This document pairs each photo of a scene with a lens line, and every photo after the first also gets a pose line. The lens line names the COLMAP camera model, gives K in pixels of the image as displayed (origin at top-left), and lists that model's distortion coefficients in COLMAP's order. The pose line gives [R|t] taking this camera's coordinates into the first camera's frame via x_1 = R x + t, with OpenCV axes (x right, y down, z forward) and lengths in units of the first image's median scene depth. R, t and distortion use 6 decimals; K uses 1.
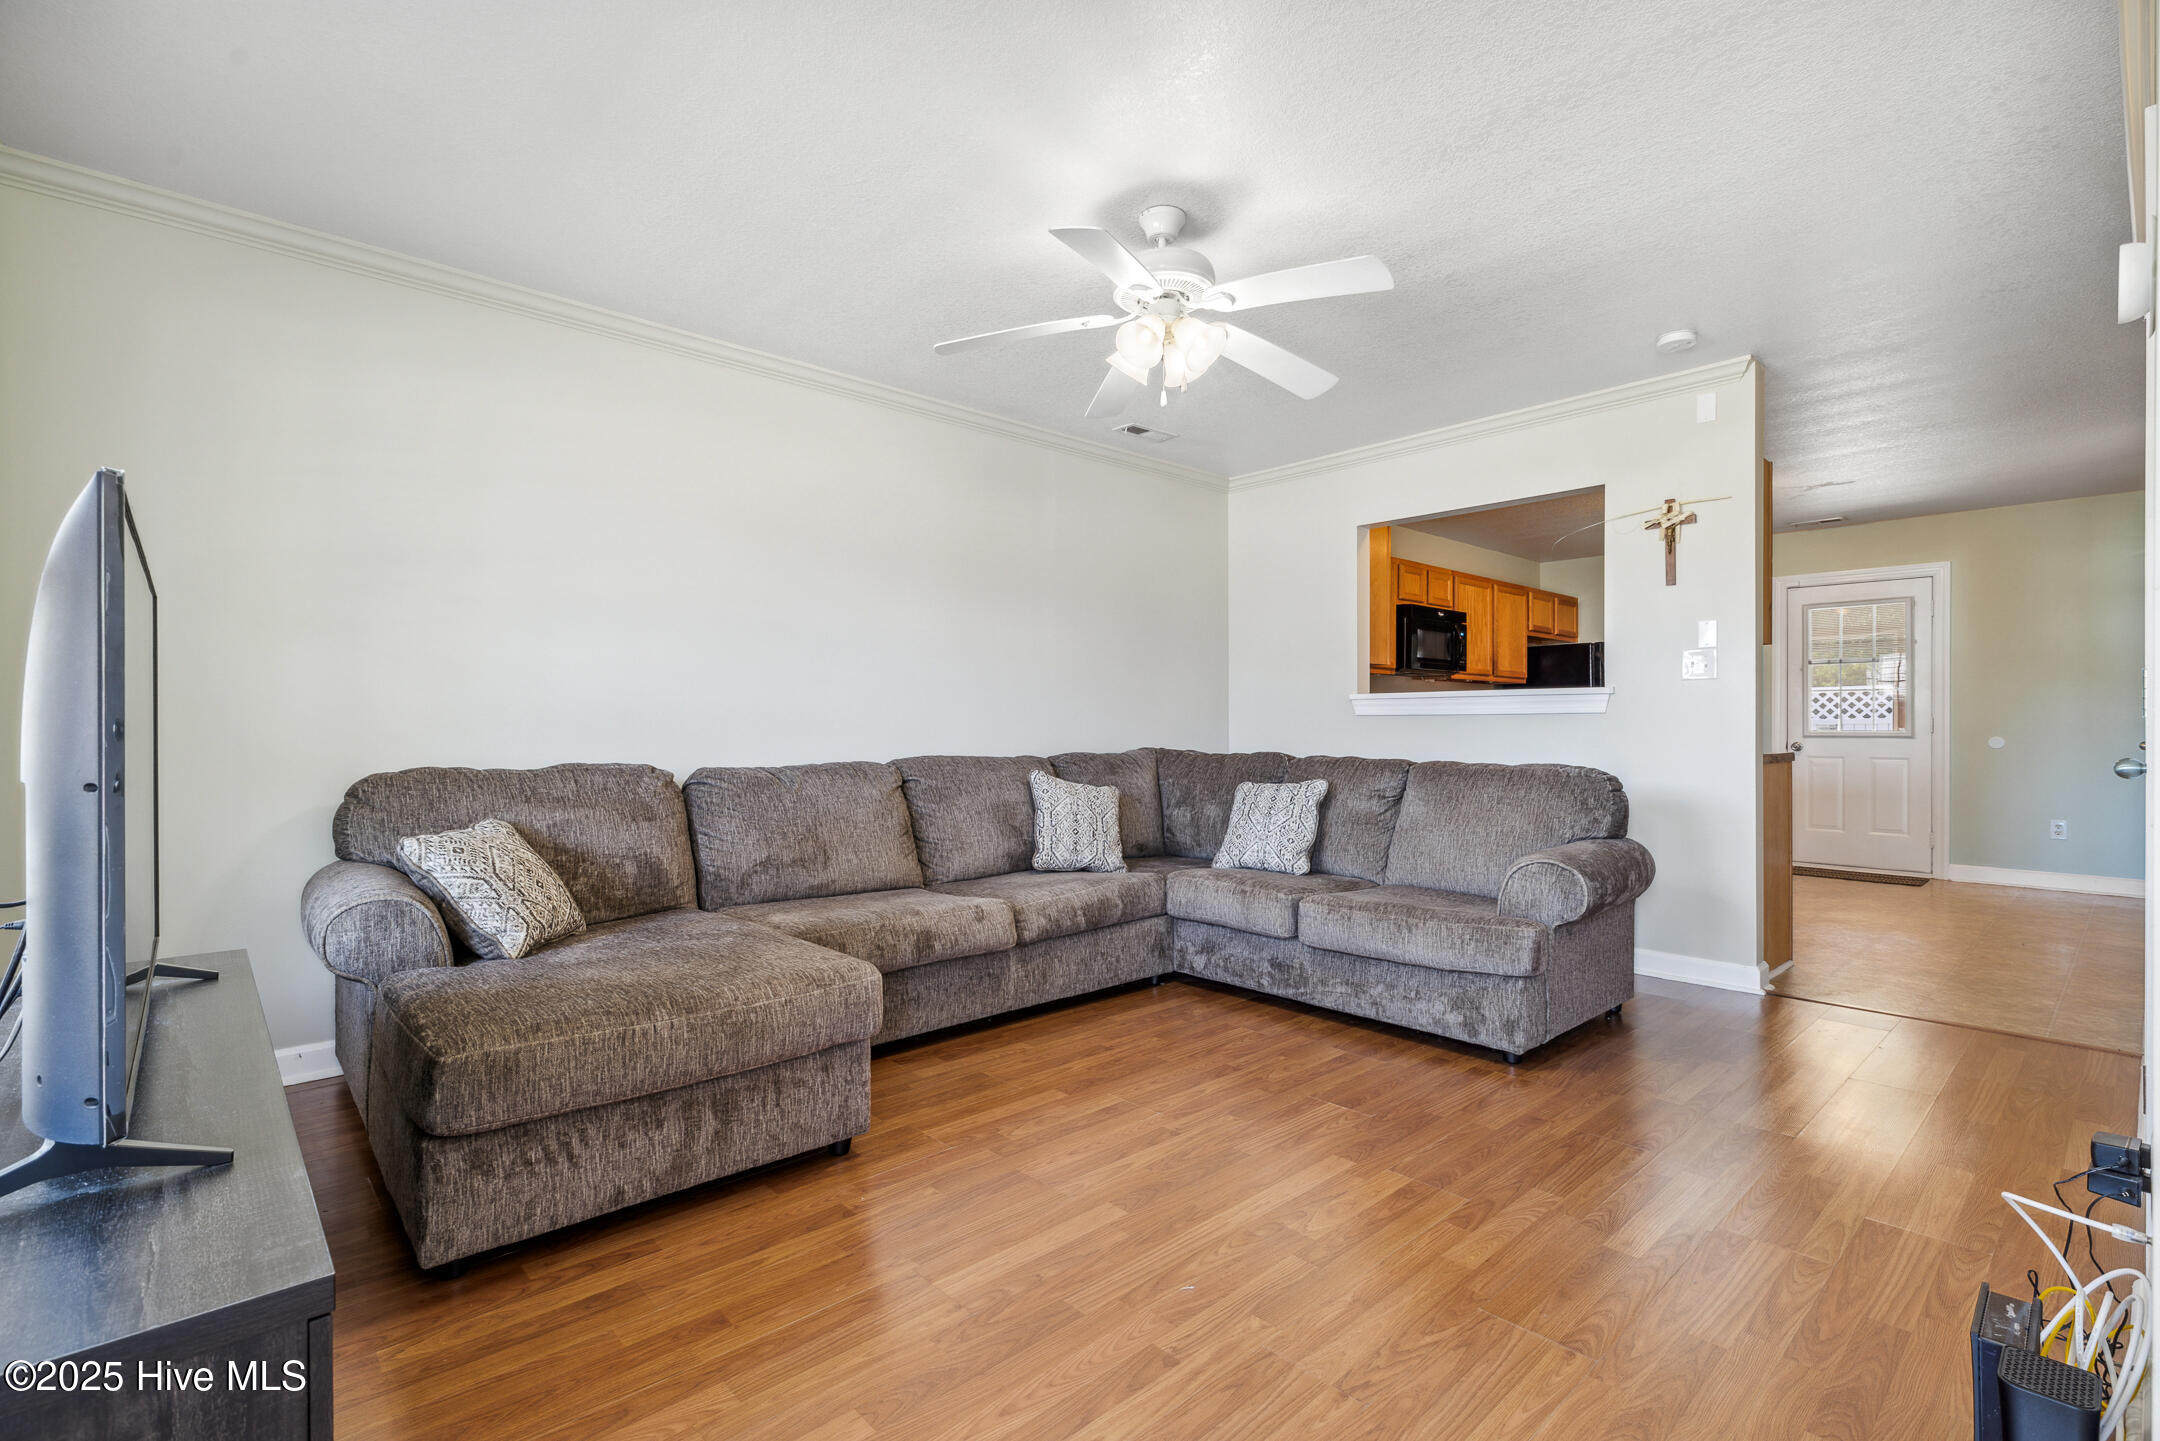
lens RADIAL K [[982.9, 0, 1065.6], [0, 982.9, 725.3], [0, 0, 1]] dist [0.004217, -0.000304]
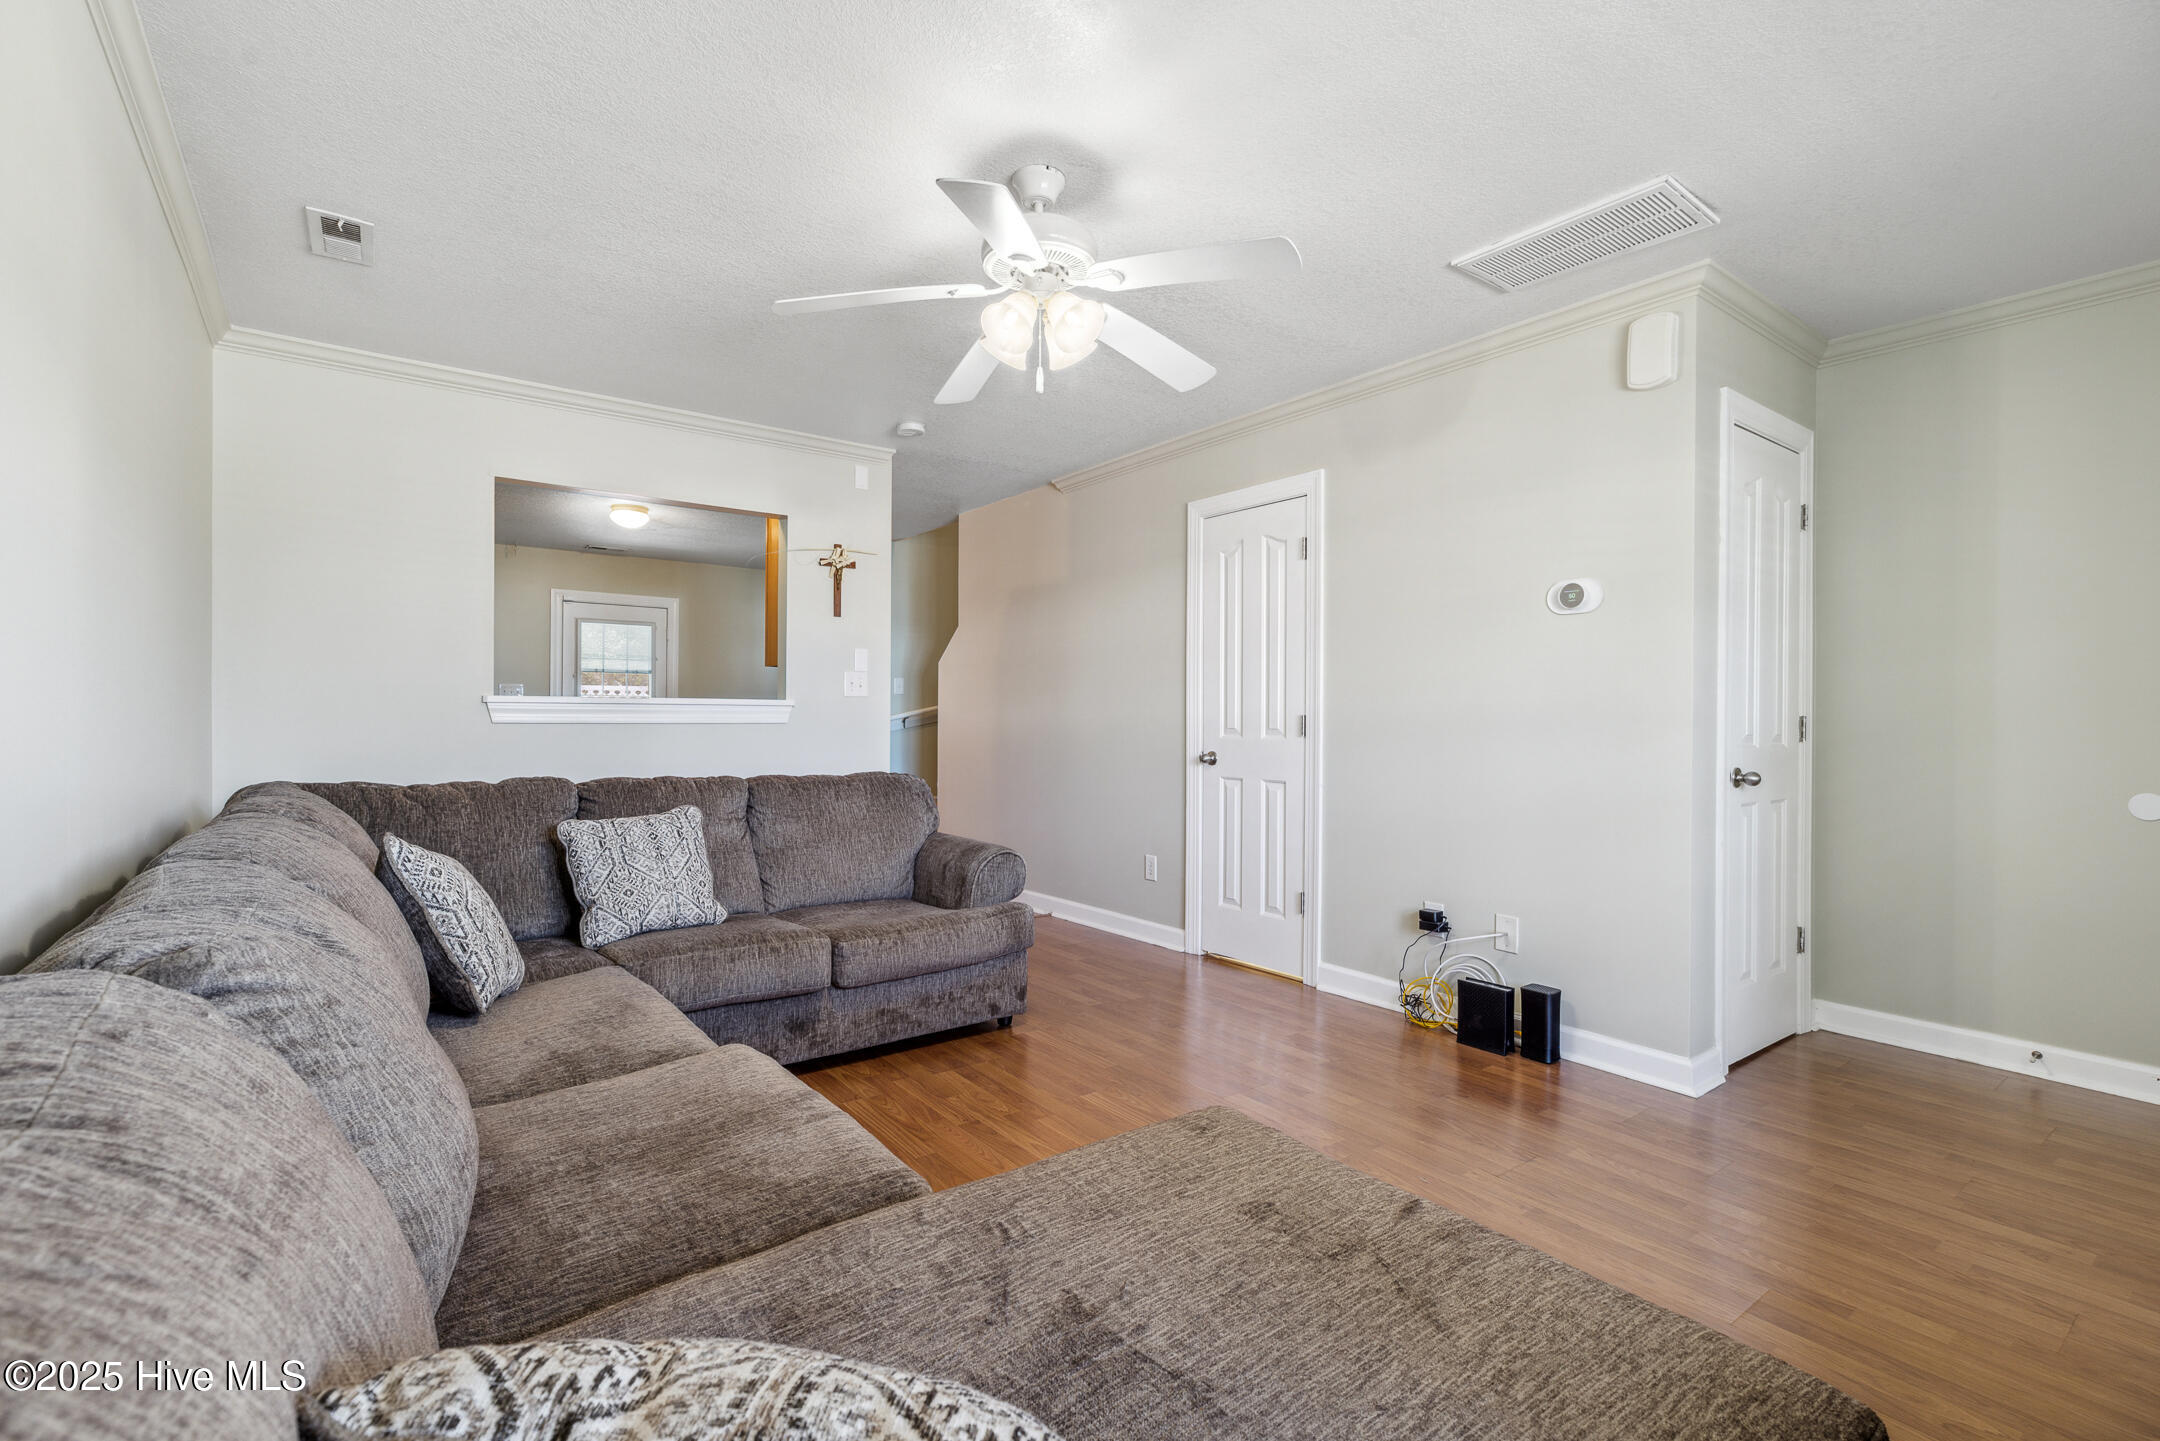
lens RADIAL K [[984.5, 0, 1068.0], [0, 984.5, 714.2], [0, 0, 1]] dist [0.000797, -0.000055]
pose [[0.097341, 0.006565, 0.995229, -0.540188], [-0.005882, 0.999965, -0.006021, -0.019536], [-0.995234, -0.005268, 0.097376, 0.607585]]
